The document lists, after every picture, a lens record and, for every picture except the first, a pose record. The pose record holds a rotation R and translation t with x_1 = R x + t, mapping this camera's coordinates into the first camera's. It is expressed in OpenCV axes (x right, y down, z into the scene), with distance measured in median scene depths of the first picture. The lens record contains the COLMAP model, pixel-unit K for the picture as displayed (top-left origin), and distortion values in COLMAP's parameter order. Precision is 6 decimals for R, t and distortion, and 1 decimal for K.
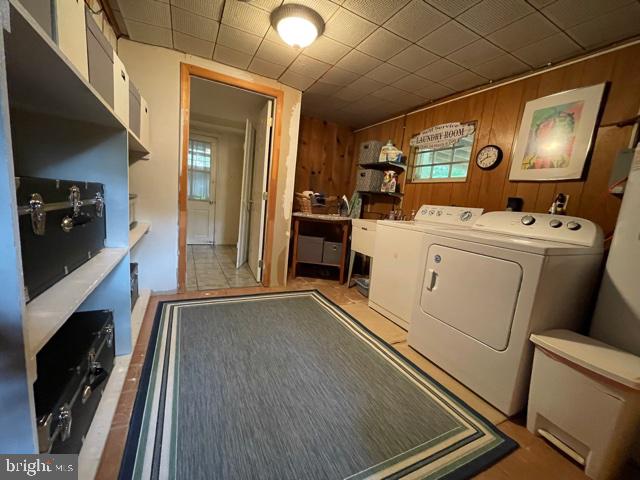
lens RADIAL K [[260.5, 0, 320.0], [0, 260.5, 240.0], [0, 0, 1]] dist [-0.002902, -0.000024]
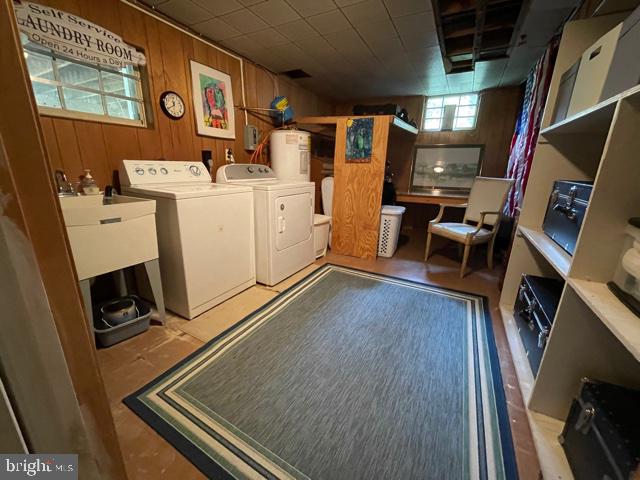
lens RADIAL K [[260.5, 0, 320.0], [0, 260.5, 240.0], [0, 0, 1]] dist [-0.002902, -0.000024]
pose [[-0.563132, -0.320230, 0.761797, -0.456222], [0.053026, 0.905961, 0.420028, -0.205292], [-0.824664, 0.276926, -0.493195, 0.985889]]
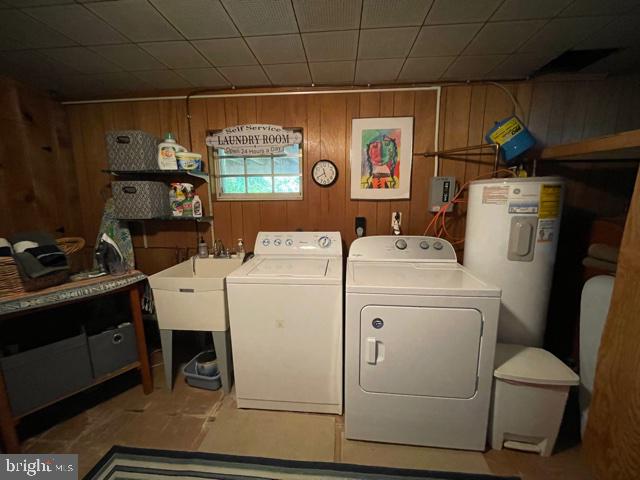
lens RADIAL K [[260.5, 0, 320.0], [0, 260.5, 240.0], [0, 0, 1]] dist [-0.002902, -0.000024]
pose [[0.527570, -0.228535, 0.818194, -0.129130], [0.184054, 0.971007, 0.152541, -0.197903], [-0.829333, 0.070116, 0.554338, 0.449349]]
